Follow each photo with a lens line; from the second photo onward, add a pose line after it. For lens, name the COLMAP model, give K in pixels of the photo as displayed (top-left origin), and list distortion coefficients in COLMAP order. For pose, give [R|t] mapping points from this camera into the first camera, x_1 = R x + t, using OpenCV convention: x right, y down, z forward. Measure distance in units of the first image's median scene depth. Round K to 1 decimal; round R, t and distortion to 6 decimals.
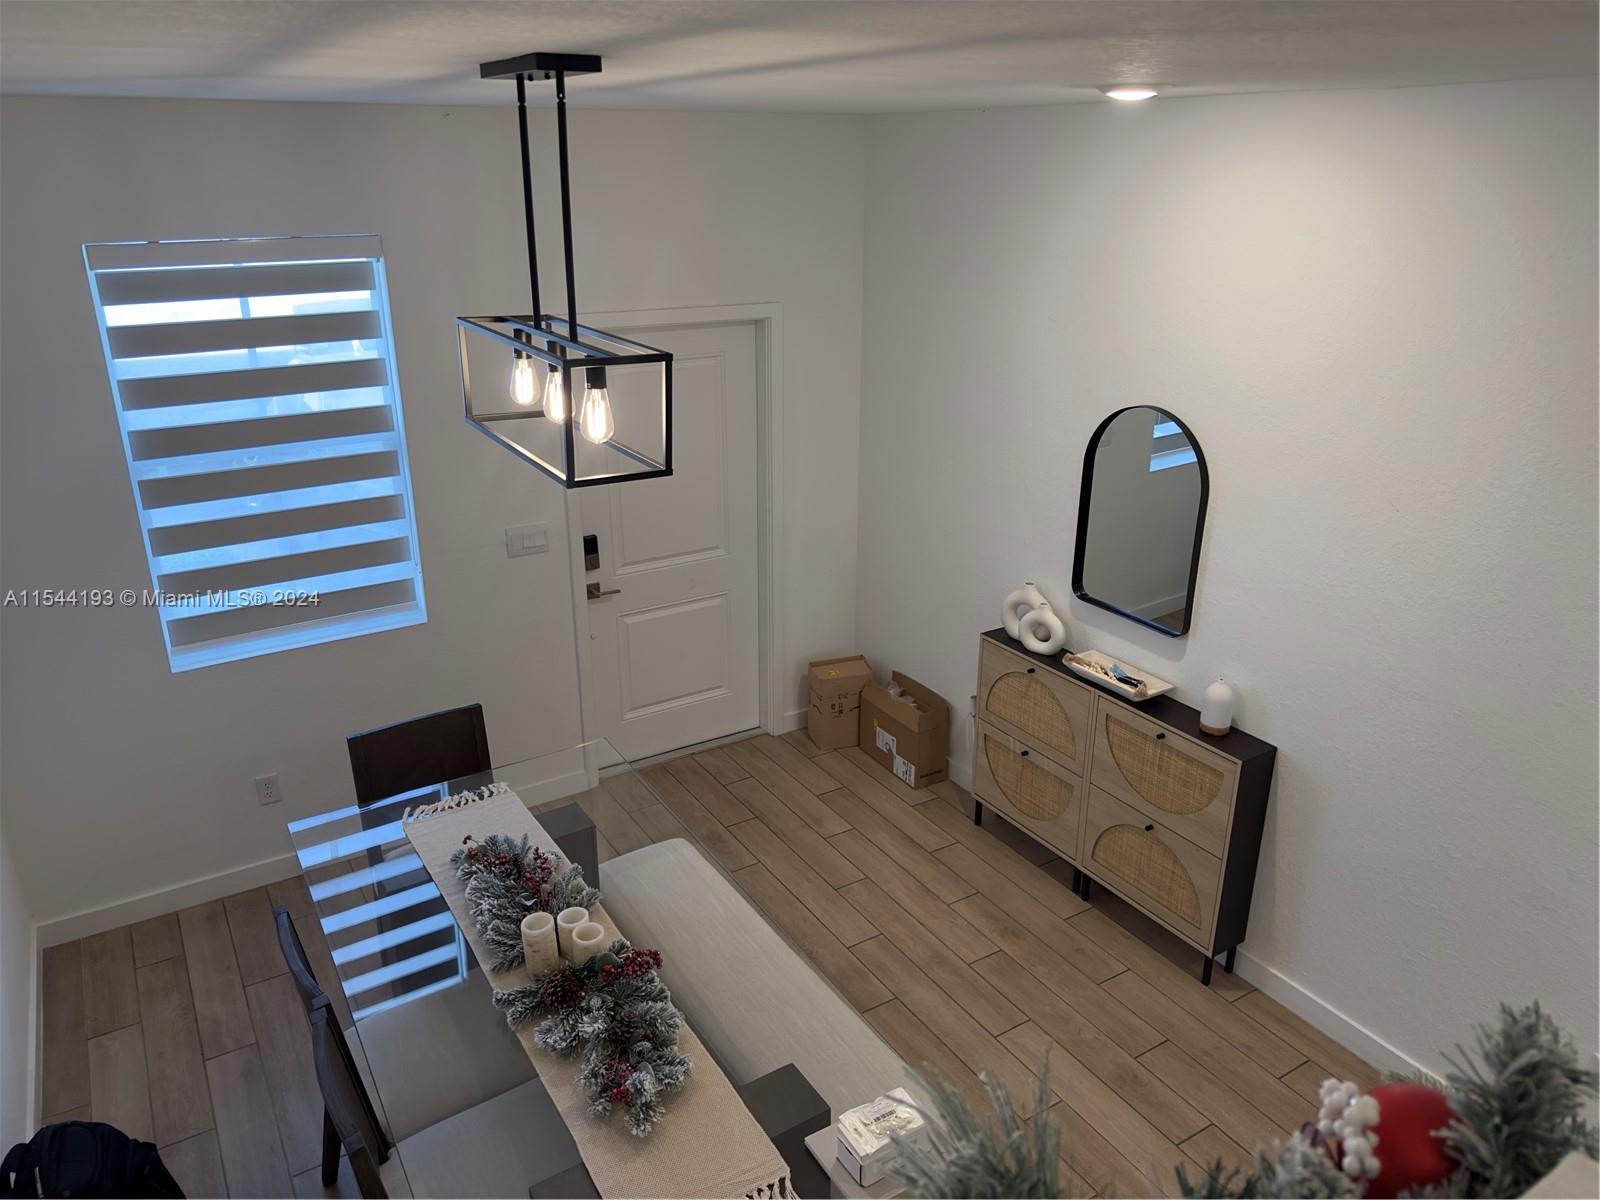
lens RADIAL K [[1113.4, 0, 790.2], [0, 1113.4, 601.7], [0, 0, 1]] dist [0.103604, -0.161518]
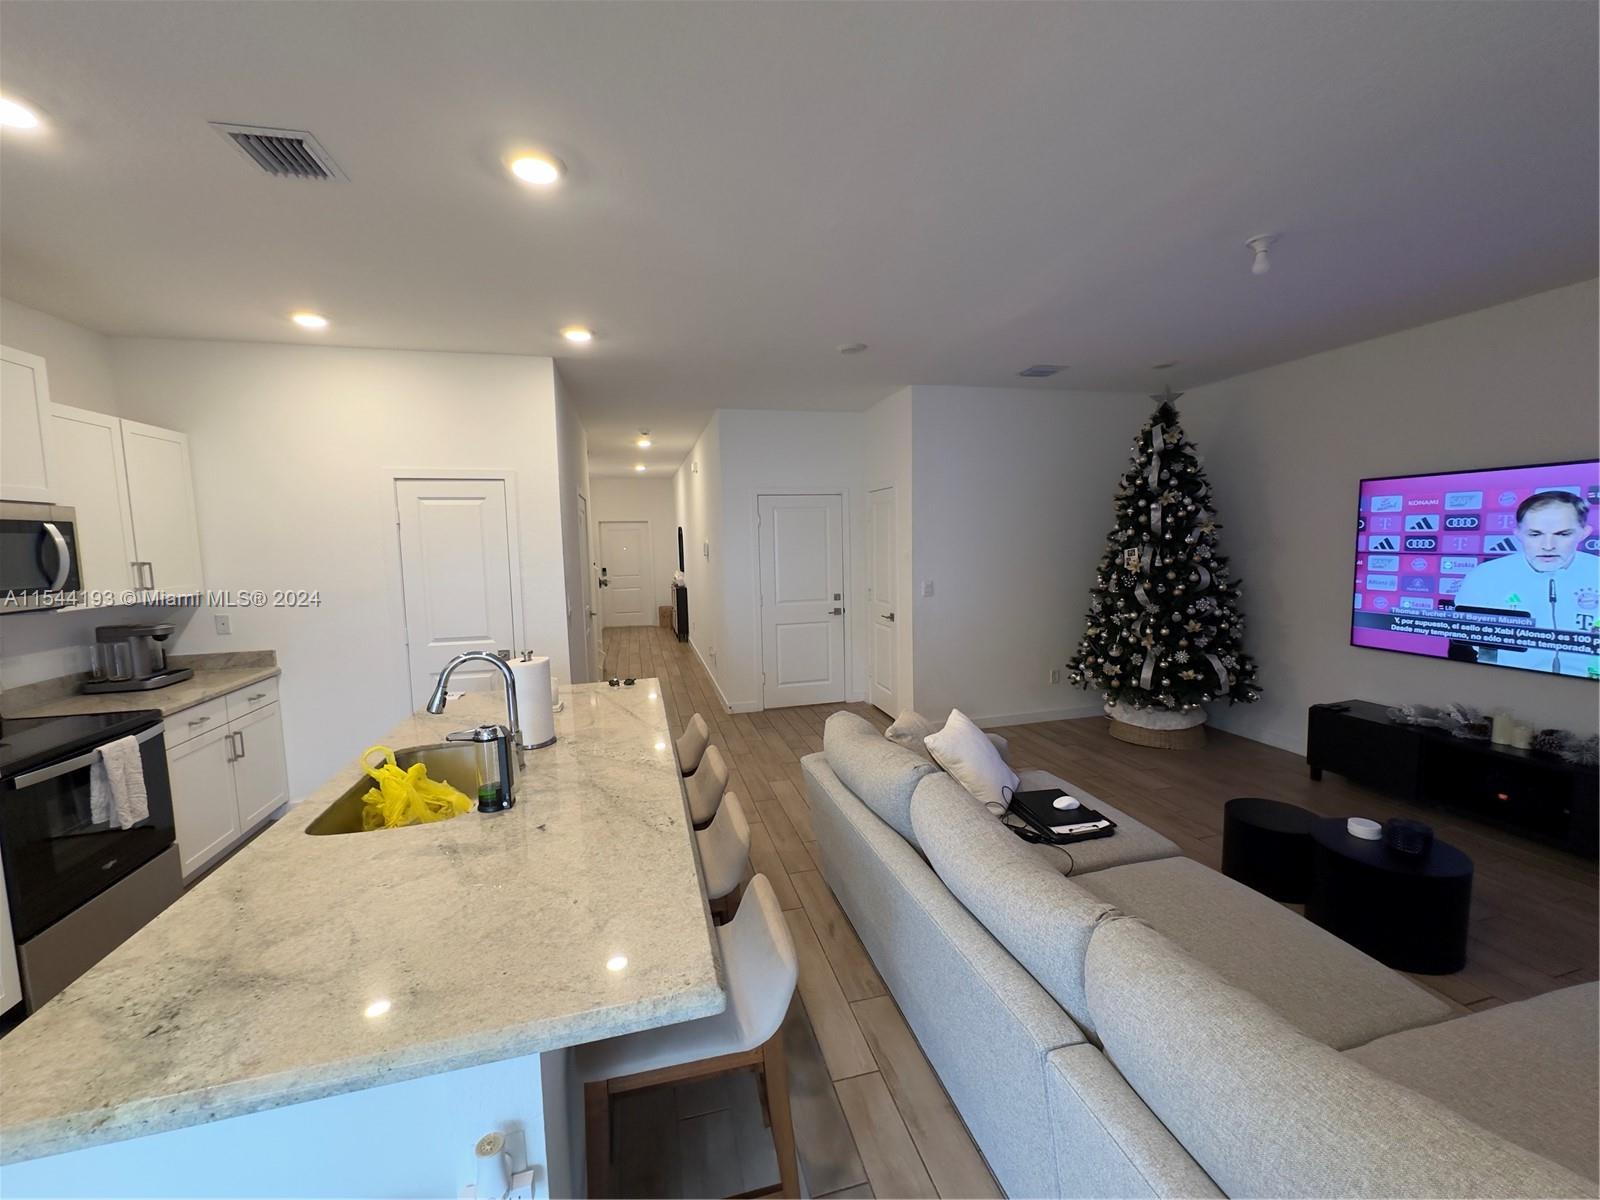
lens RADIAL K [[637.6, 0, 798.7], [0, 637.6, 599.9], [0, 0, 1]] dist [-0.002171, 0.000318]
pose [[0.963618, 0.008980, -0.267133, 1.463001], [-0.079184, 0.964161, -0.253228, 0.759073], [0.255285, 0.265167, 0.929793, -1.318851]]
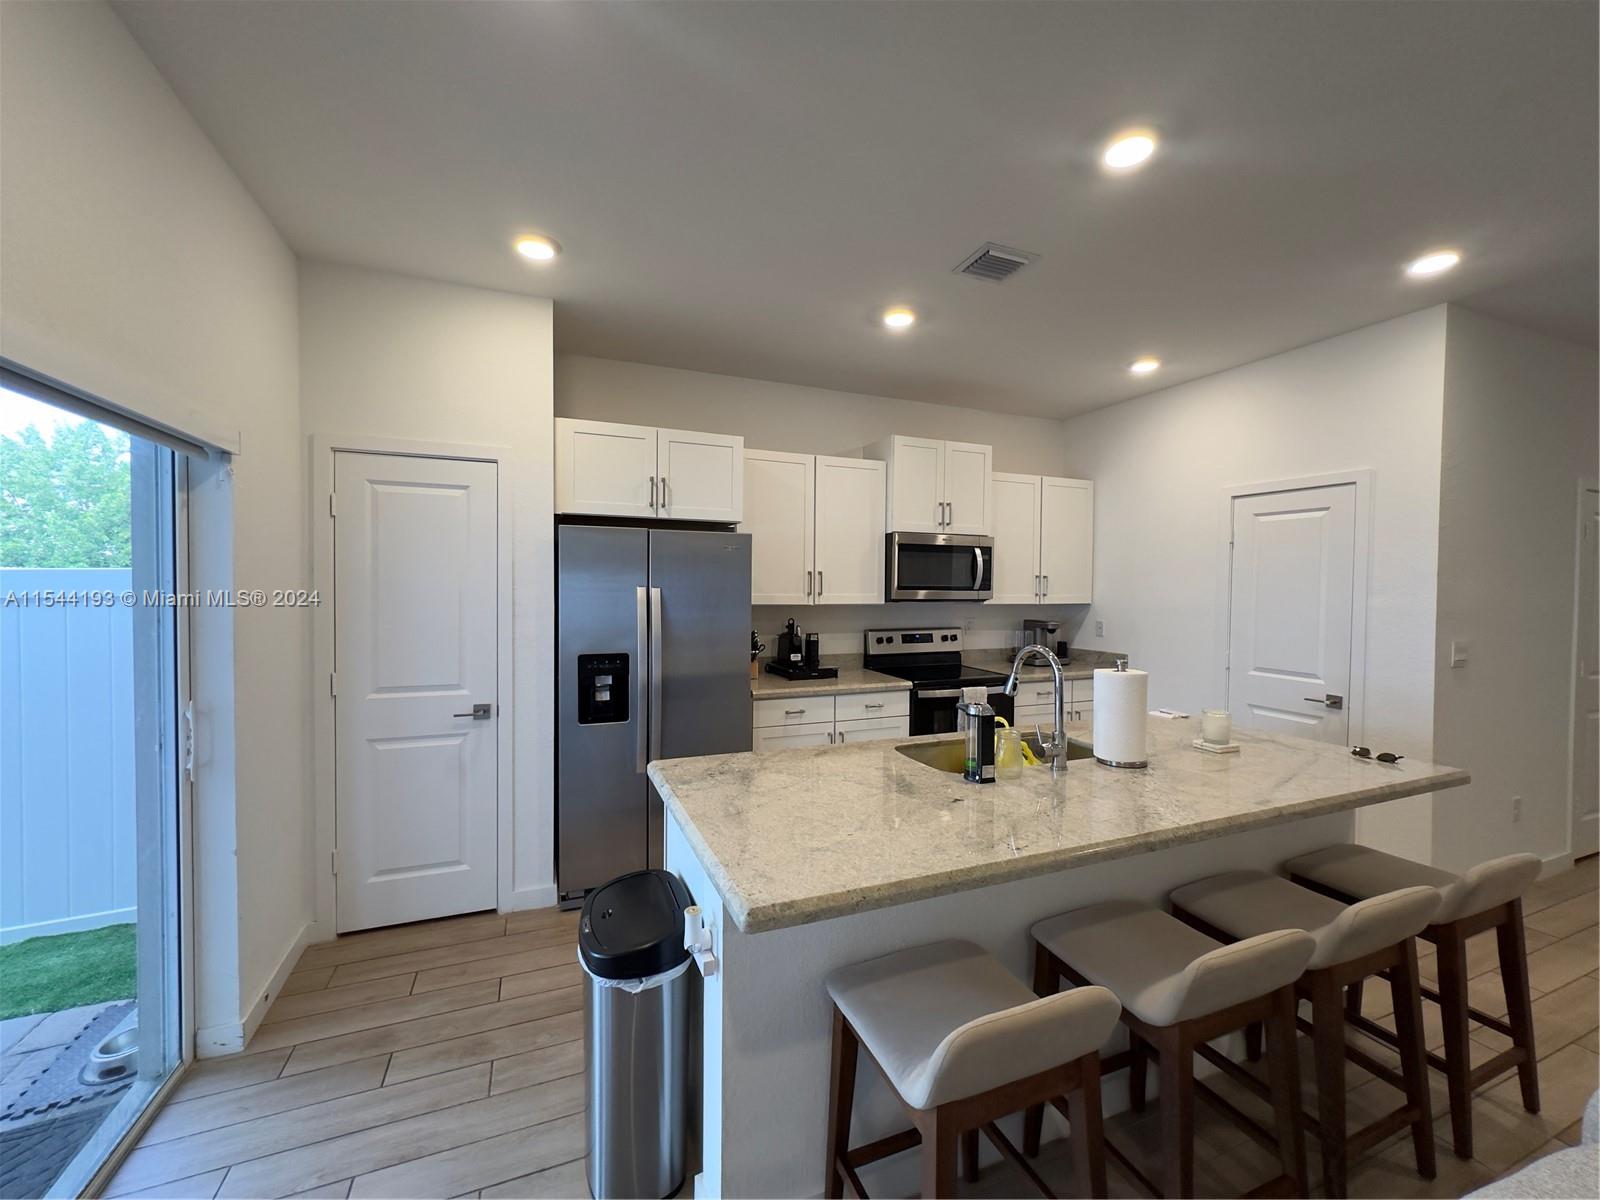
lens RADIAL K [[636.2, 0, 799.4], [0, 636.2, 603.0], [0, 0, 1]] dist [-0.007100, 0.000321]
pose [[-0.138209, 0.027827, -0.990012, 1.626202], [-0.362636, 0.928767, 0.076731, 0.694488], [0.921625, 0.369619, -0.118273, -1.058973]]
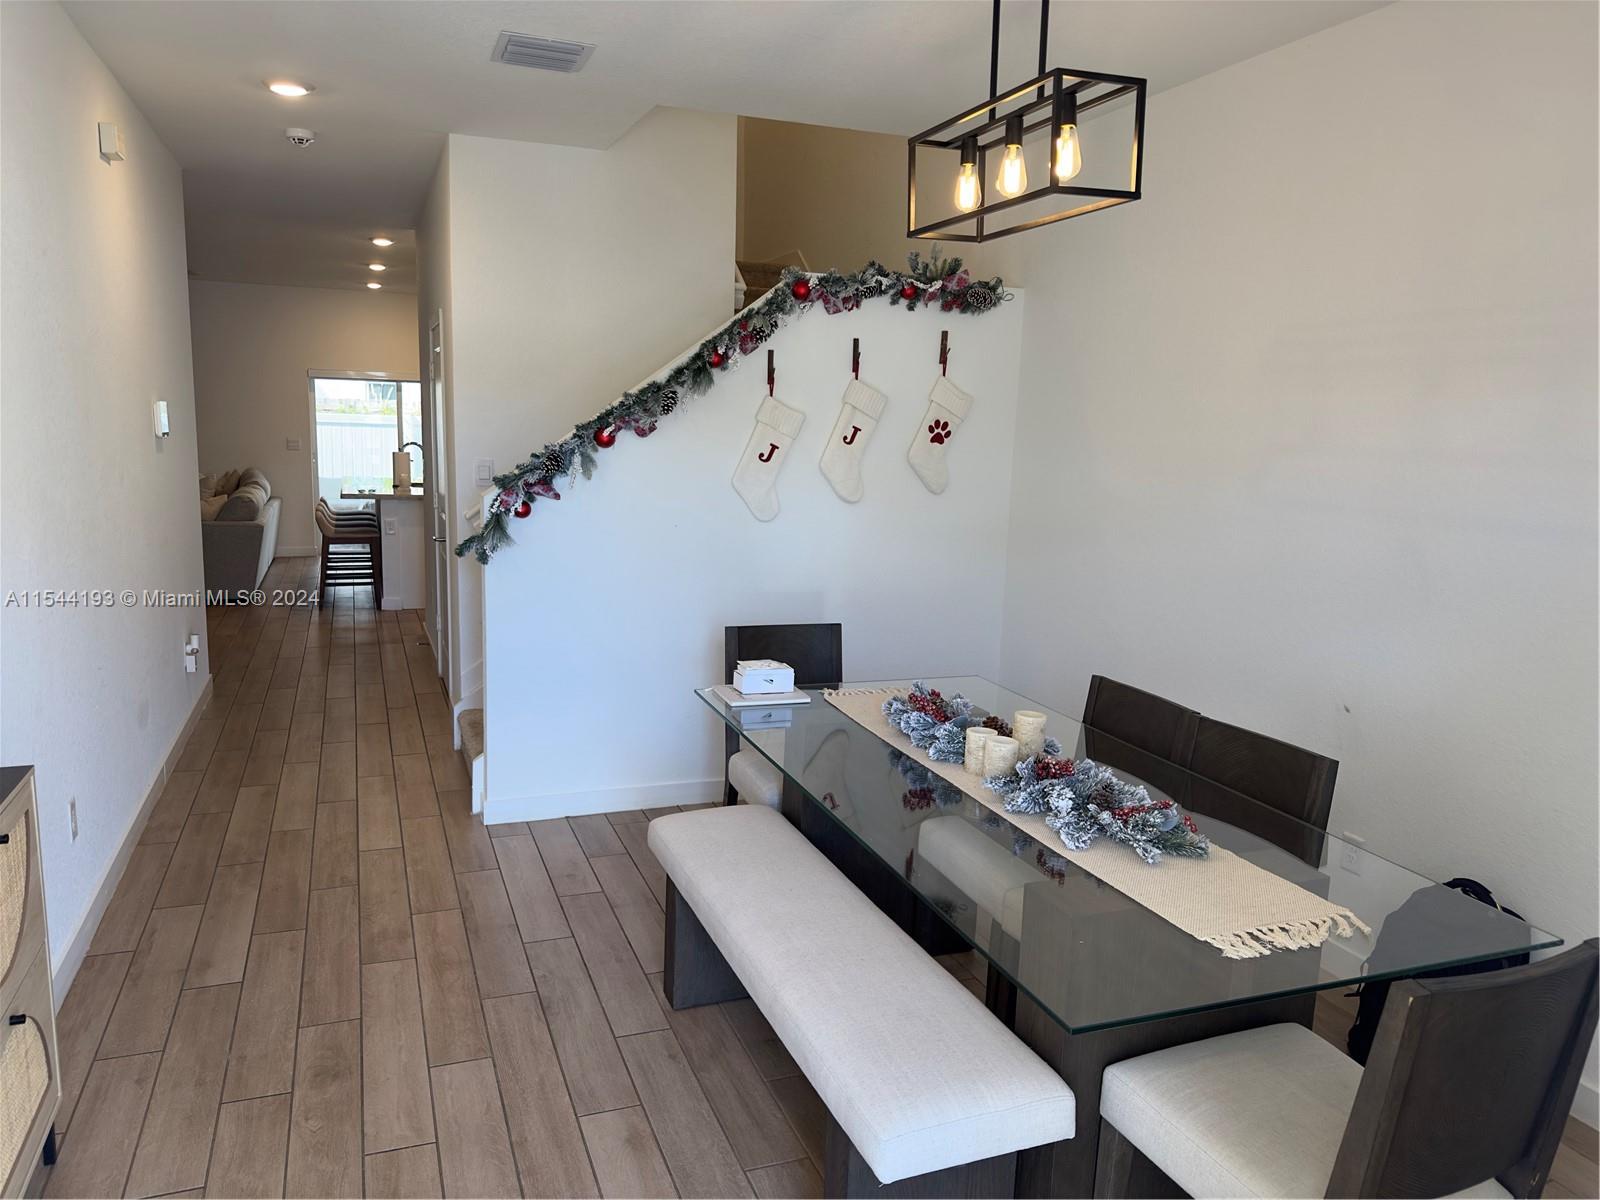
lens RADIAL K [[1118.9, 0, 777.7], [0, 1118.9, 600.1], [0, 0, 1]] dist [0.103260, -0.149433]
pose [[-0.985983, -0.049618, 0.159295, -0.100458], [0.036570, 0.867269, 0.496496, -0.211169], [-0.162787, 0.495362, -0.853298, 1.226186]]
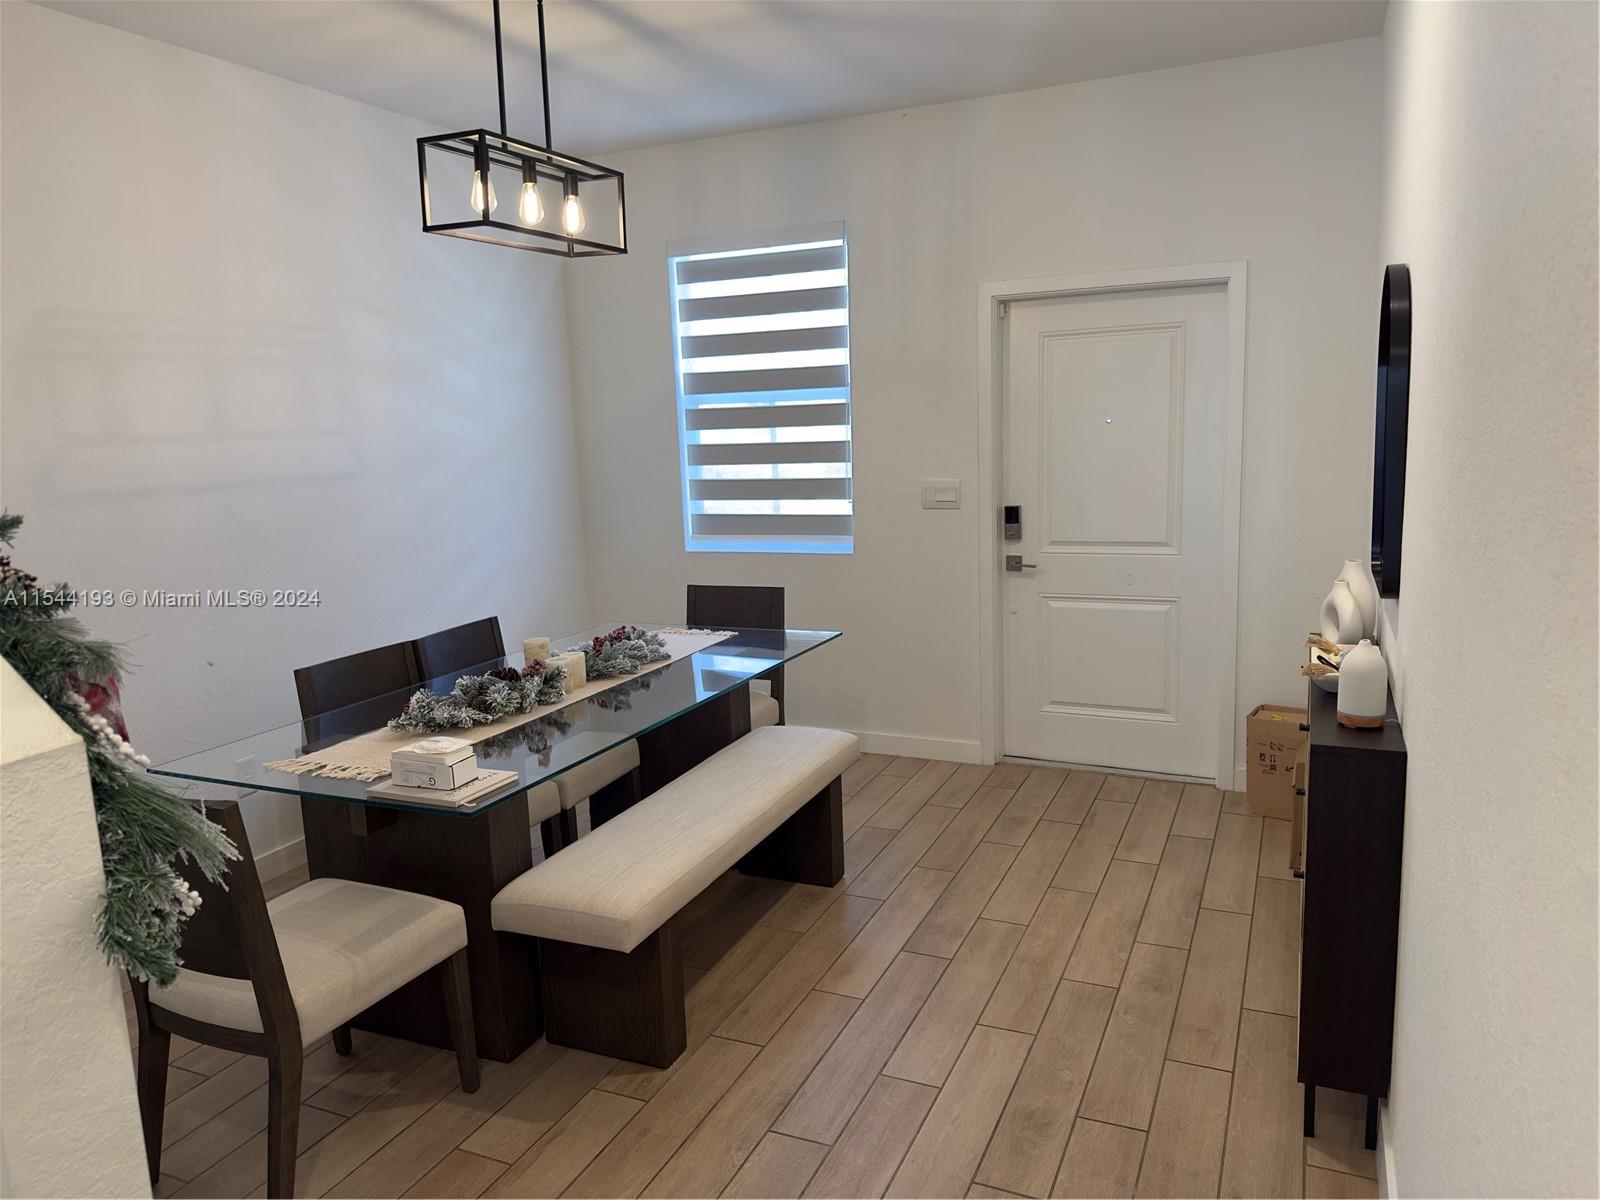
lens RADIAL K [[1113.4, 0, 790.2], [0, 1113.4, 601.7], [0, 0, 1]] dist [0.103604, -0.161518]
pose [[0.579465, 0.119213, -0.806231, 0.631295], [-0.260790, 0.964353, -0.044845, 0.146602], [0.772145, 0.236243, 0.589899, 0.311774]]
